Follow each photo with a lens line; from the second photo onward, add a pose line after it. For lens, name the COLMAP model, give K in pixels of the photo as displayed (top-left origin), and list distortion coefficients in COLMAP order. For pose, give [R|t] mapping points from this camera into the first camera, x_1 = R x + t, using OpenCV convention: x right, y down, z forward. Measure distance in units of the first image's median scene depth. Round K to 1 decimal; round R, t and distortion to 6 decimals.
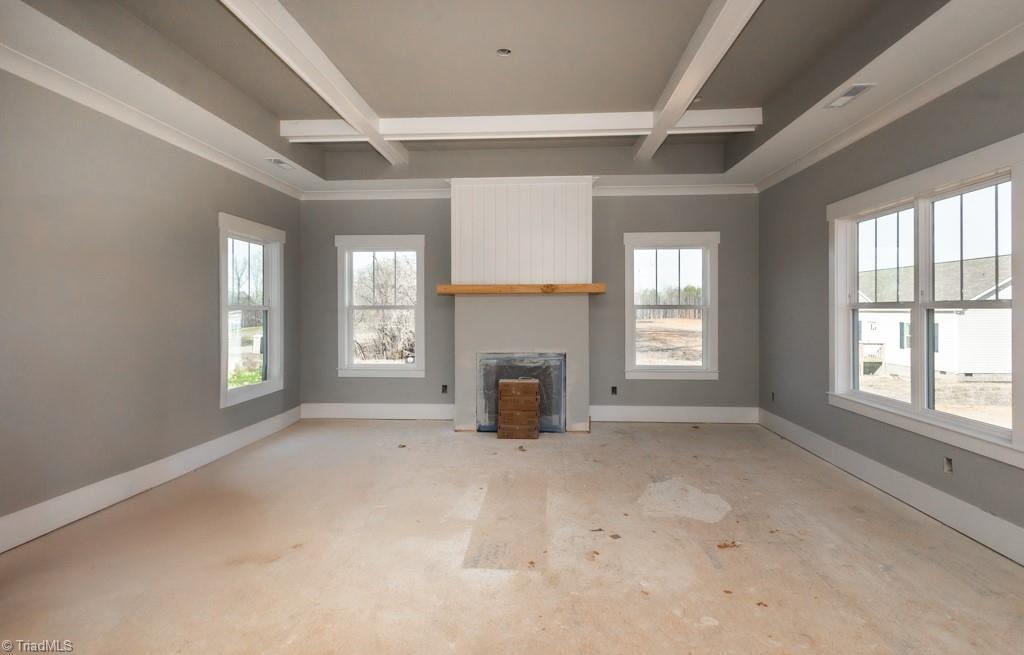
lens RADIAL K [[489.7, 0, 513.0], [0, 489.7, 309.4], [0, 0, 1]] dist [0.009336, -0.002263]
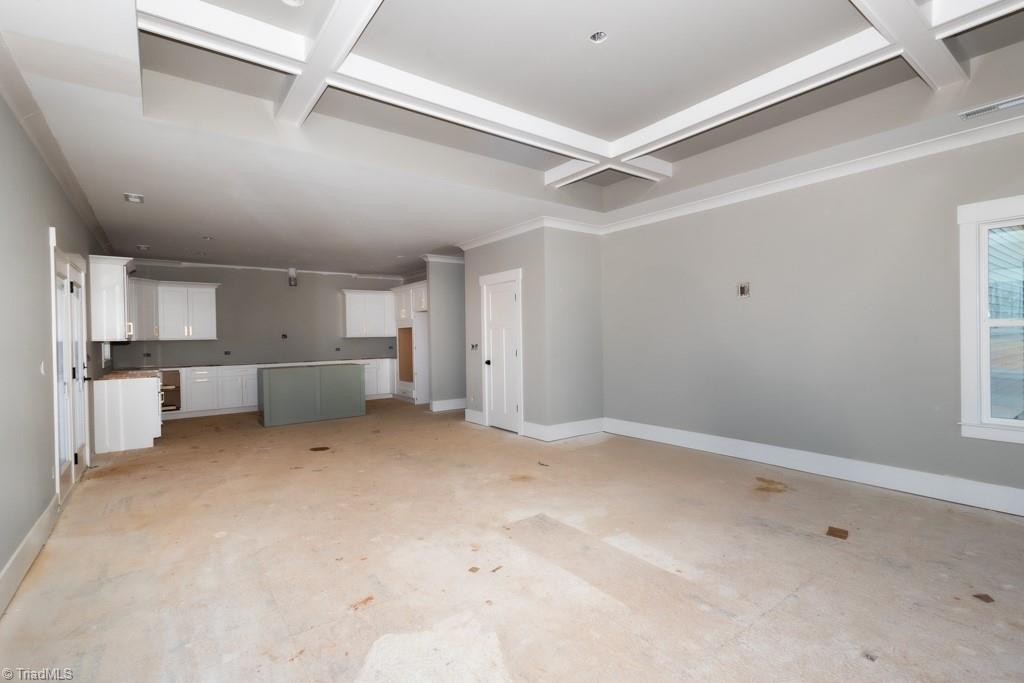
lens RADIAL K [[474.9, 0, 513.5], [0, 474.9, 340.6], [0, 0, 1]] dist [0.005148, 0.000402]
pose [[-0.762281, 0.021715, -0.646882, 0.423466], [0.019807, 0.999752, 0.010220, 0.001141], [0.646943, -0.005023, -0.762522, 1.002317]]
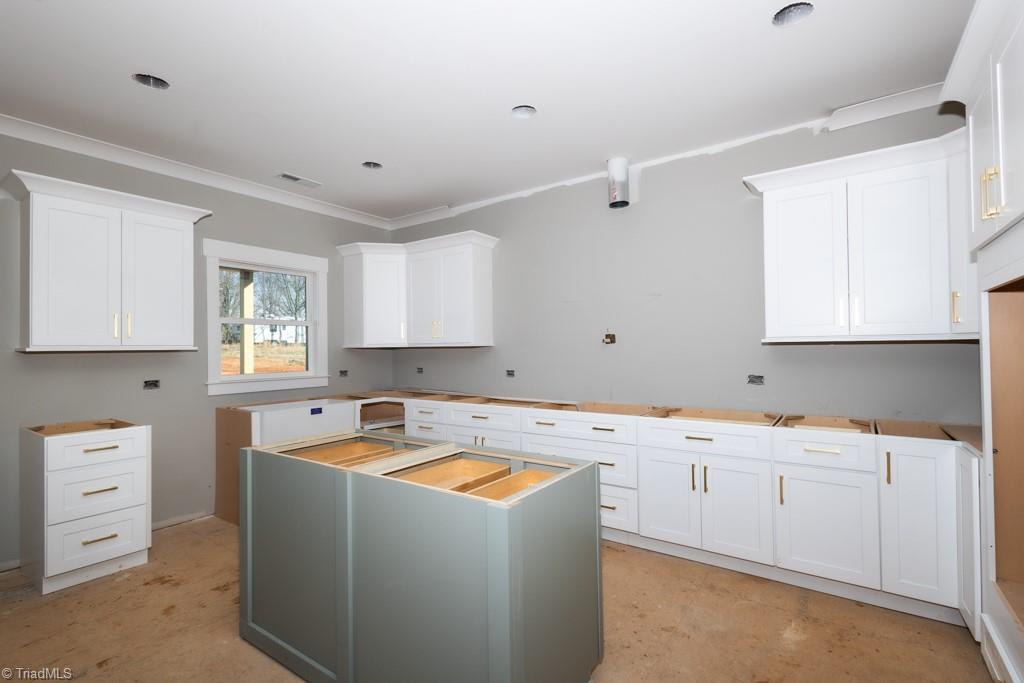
lens RADIAL K [[474.9, 0, 515.6], [0, 474.9, 343.1], [0, 0, 1]] dist [0.005148, 0.000402]
pose [[-0.857773, 0.013777, 0.513843, 0.217011], [0.011576, 0.999905, -0.007485, -0.000052], [-0.513898, -0.000472, -0.857851, 0.657318]]
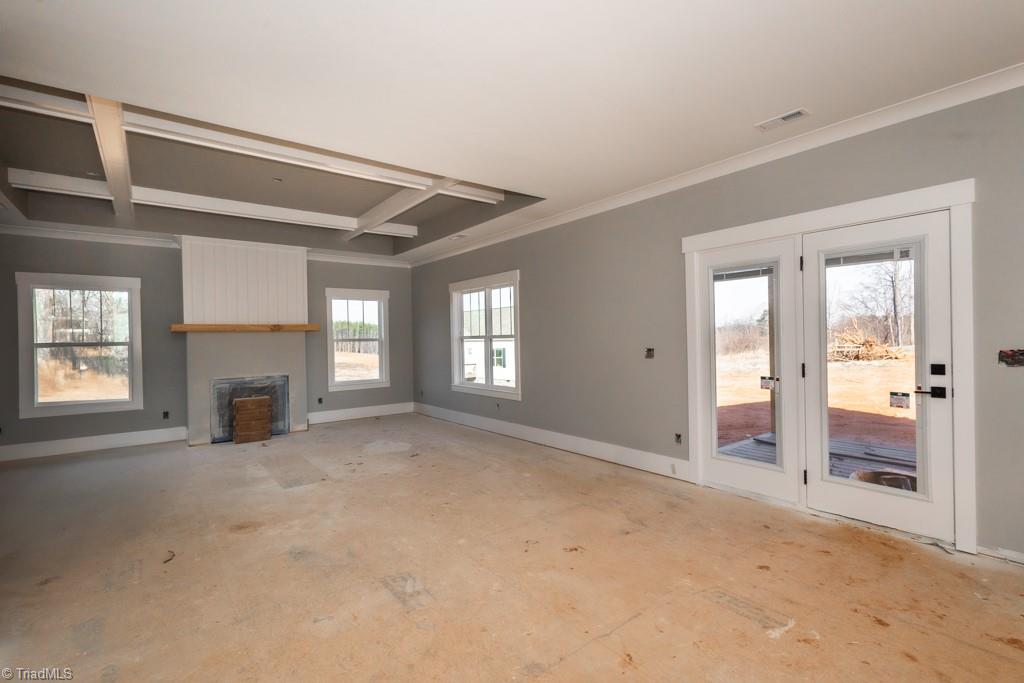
lens RADIAL K [[474.9, 0, 512.9], [0, 474.9, 339.9], [0, 0, 1]] dist [0.005148, 0.000402]
pose [[0.750902, -0.015682, 0.660228, -0.302821], [0.018867, 0.999819, 0.002291, 0.000623], [-0.660144, 0.010736, 0.751062, -0.416267]]
